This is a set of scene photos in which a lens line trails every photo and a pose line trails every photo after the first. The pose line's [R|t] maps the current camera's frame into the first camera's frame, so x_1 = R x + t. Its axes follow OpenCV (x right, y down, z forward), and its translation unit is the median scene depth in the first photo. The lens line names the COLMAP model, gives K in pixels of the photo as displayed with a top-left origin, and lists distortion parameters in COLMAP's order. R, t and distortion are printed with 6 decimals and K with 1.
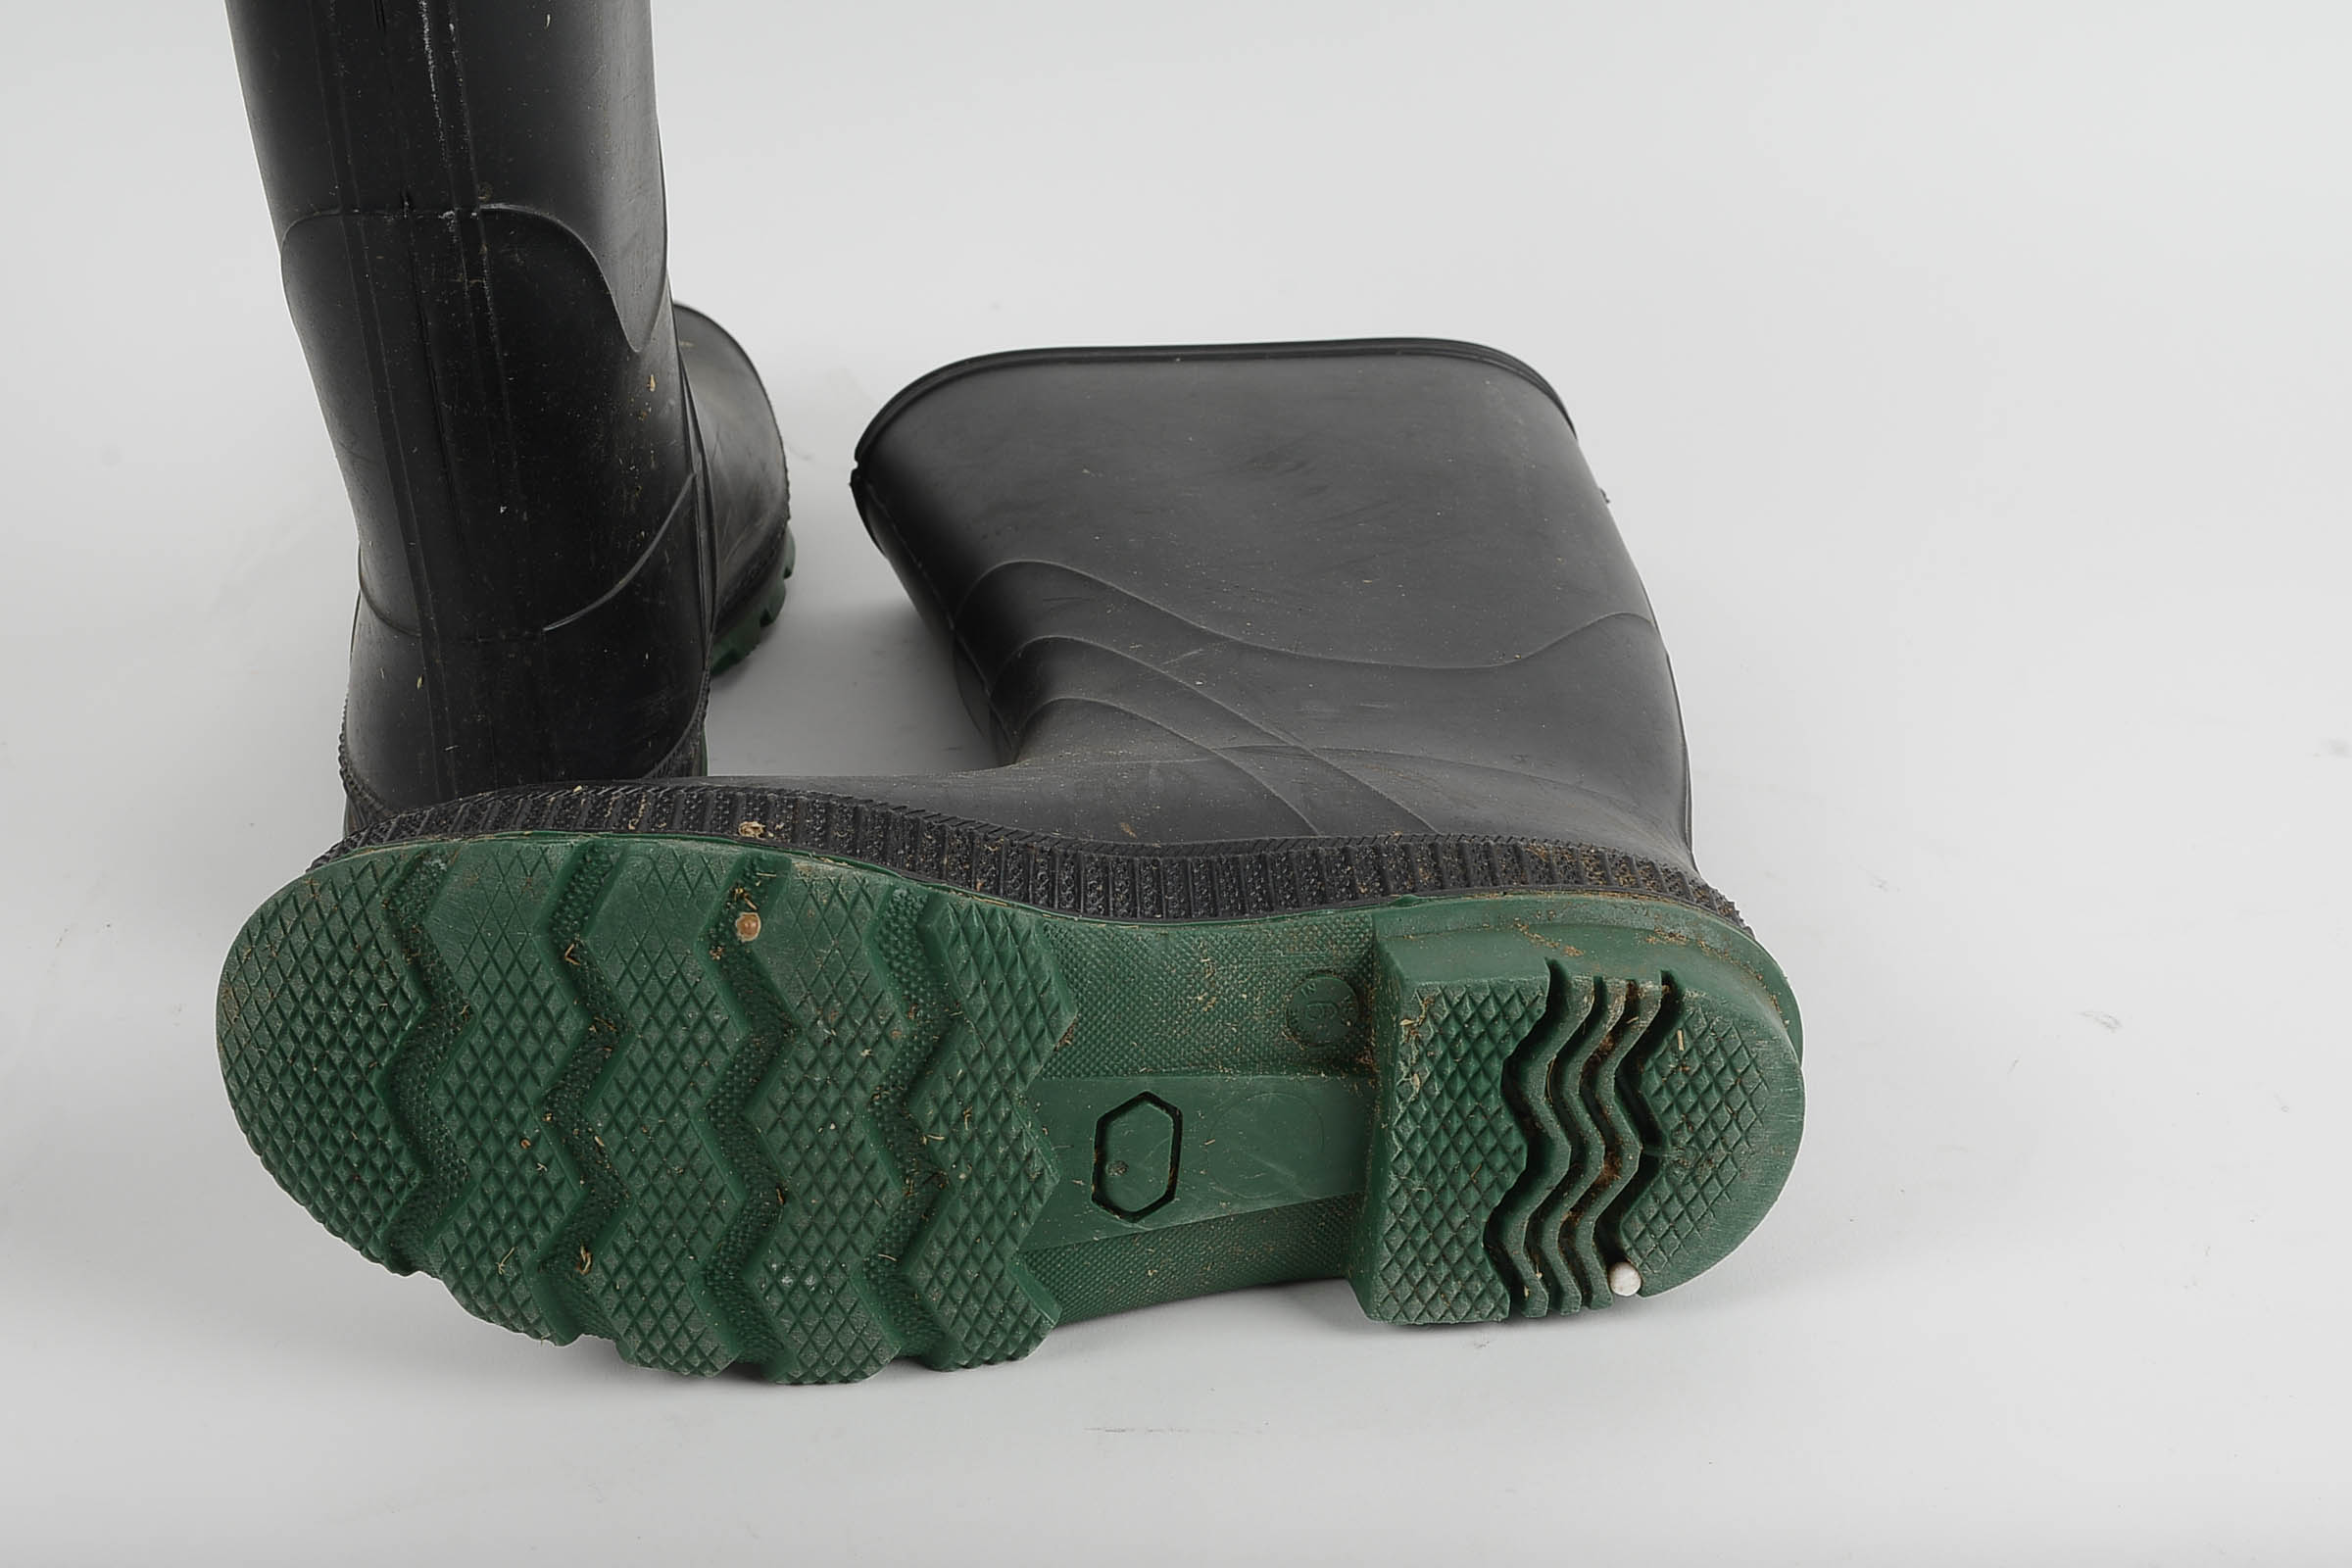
lens RADIAL K [[3510.3, 0, 1177.4], [0, 3510.3, 777.0], [0, 0, 1]] dist [0.008493, 0.000000]
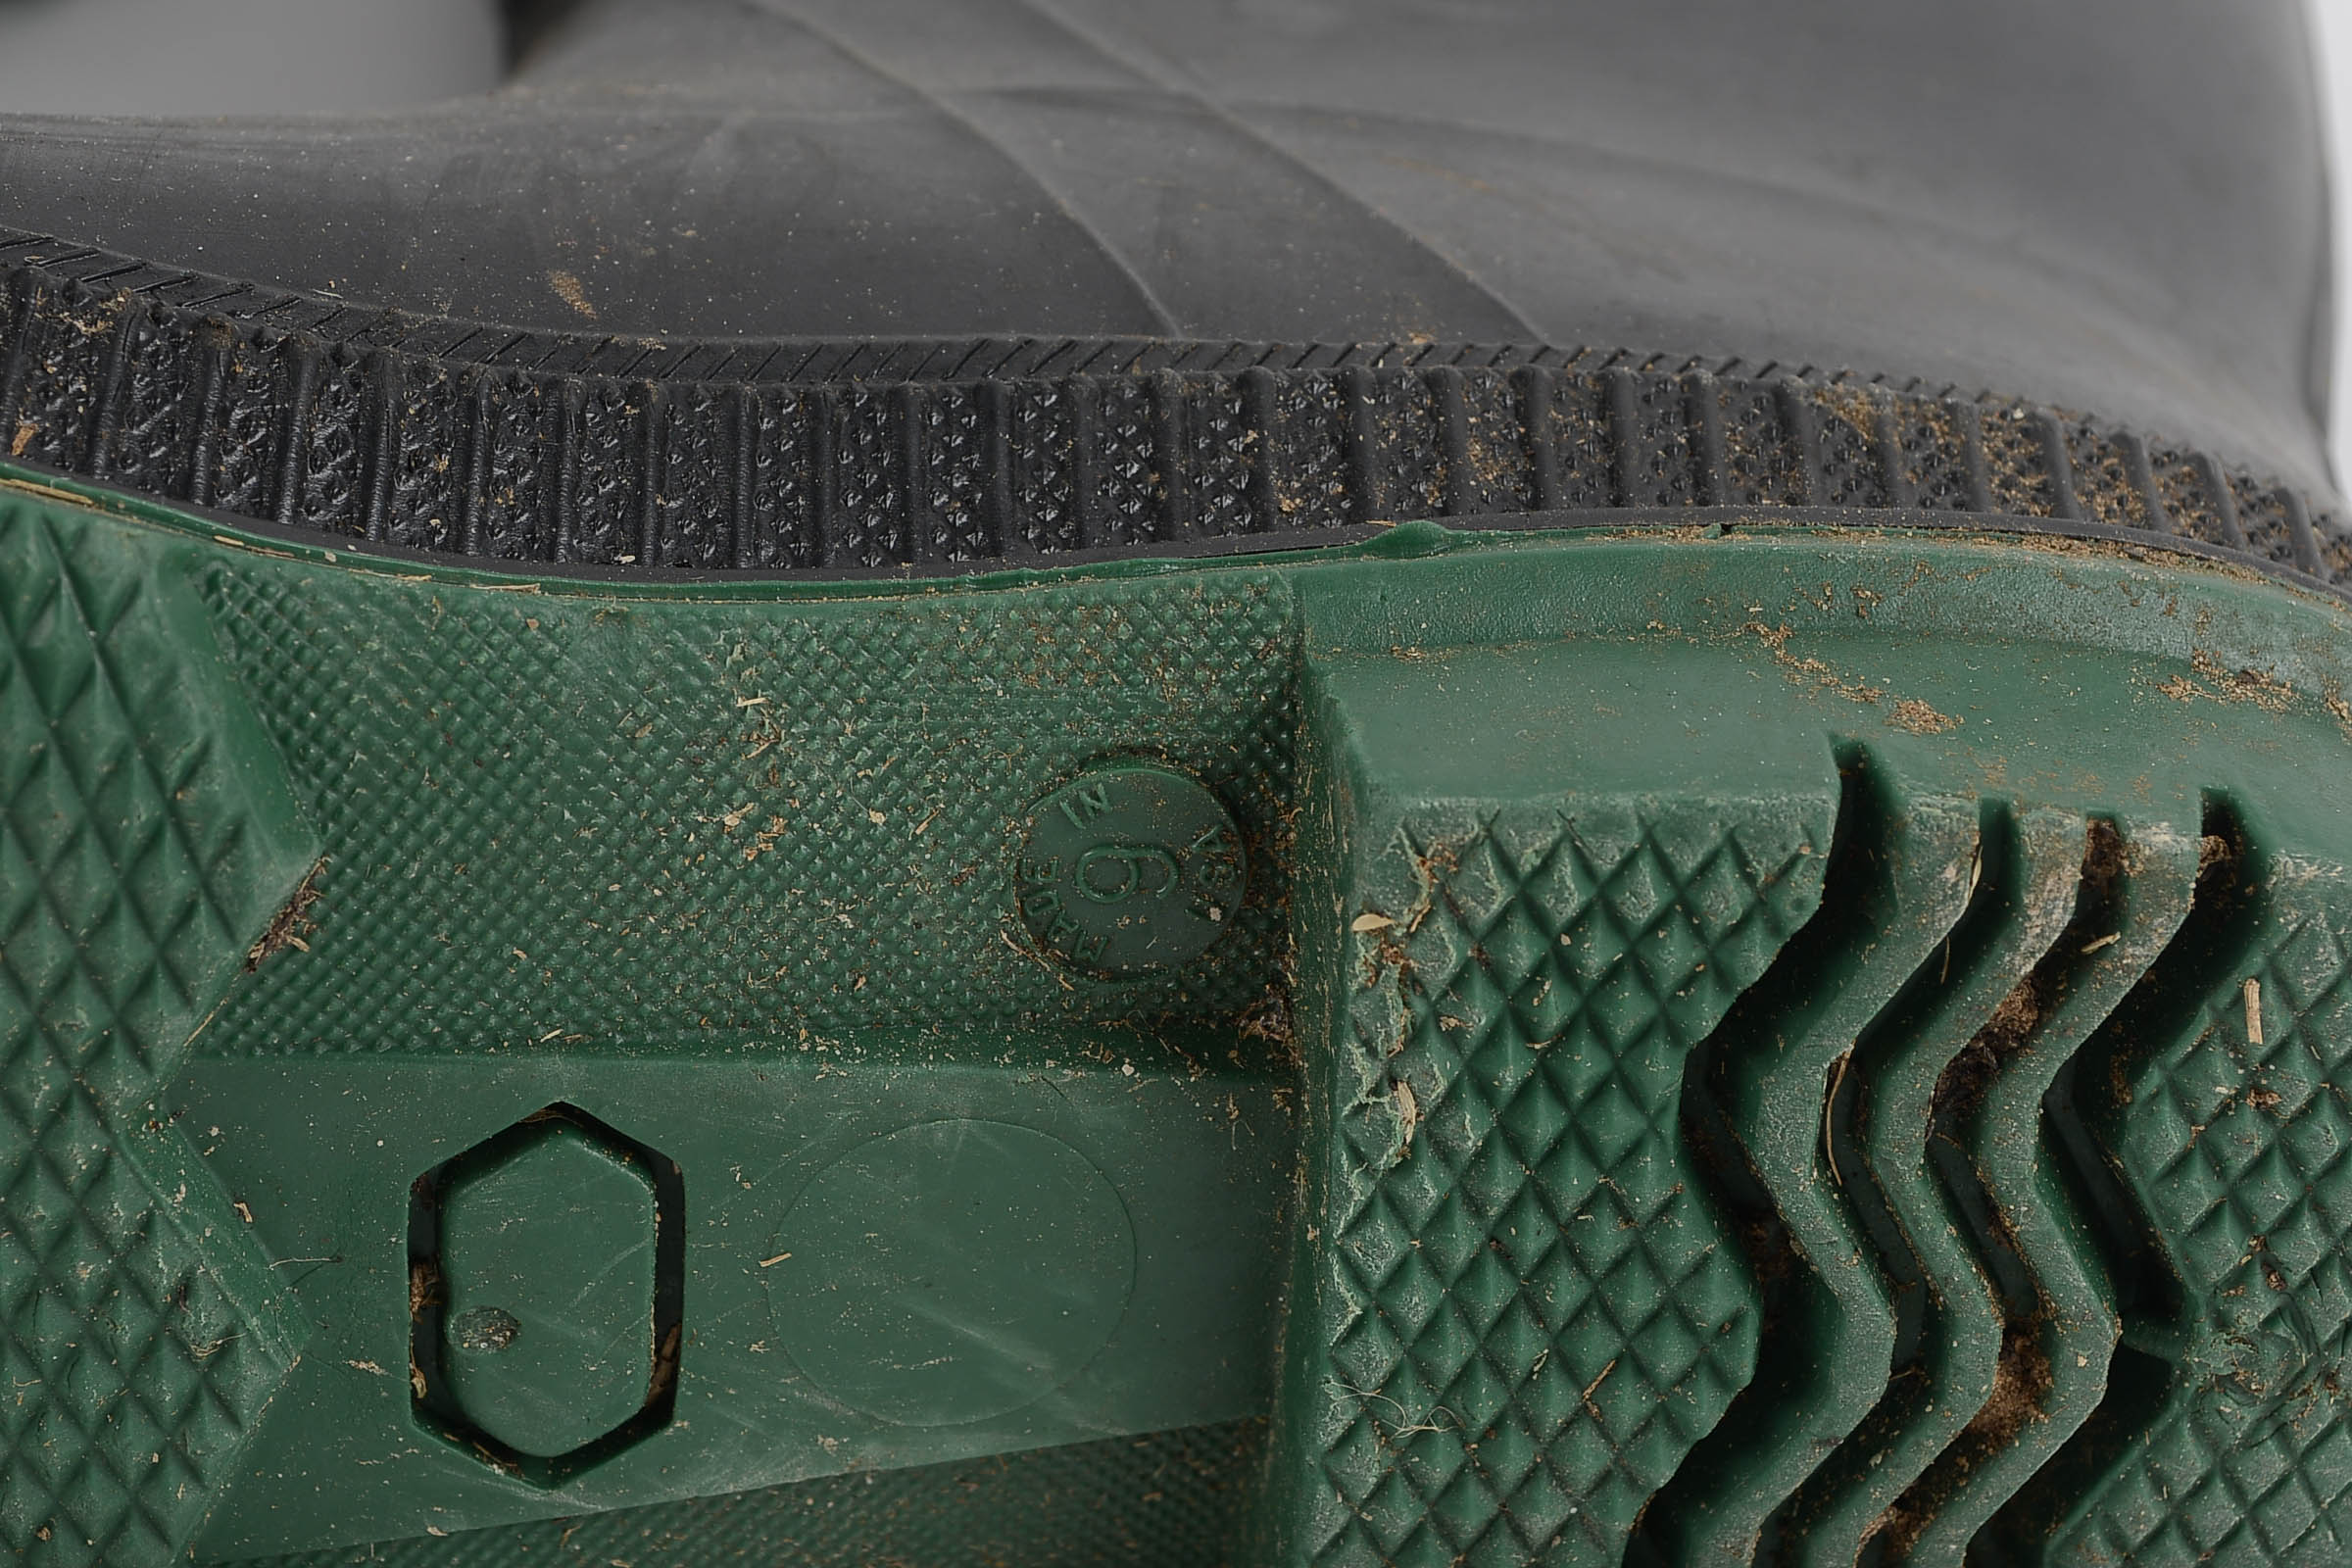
lens RADIAL K [[5226.5, 0, 1171.3], [0, 5226.5, 790.1], [0, 0, 1]] dist [0.032791, 0.000000]
pose [[0.996337, 0.038689, -0.076257, 0.080989], [-0.033085, 0.996752, 0.073422, 0.023760], [0.078850, -0.070630, 0.994381, 0.523039]]
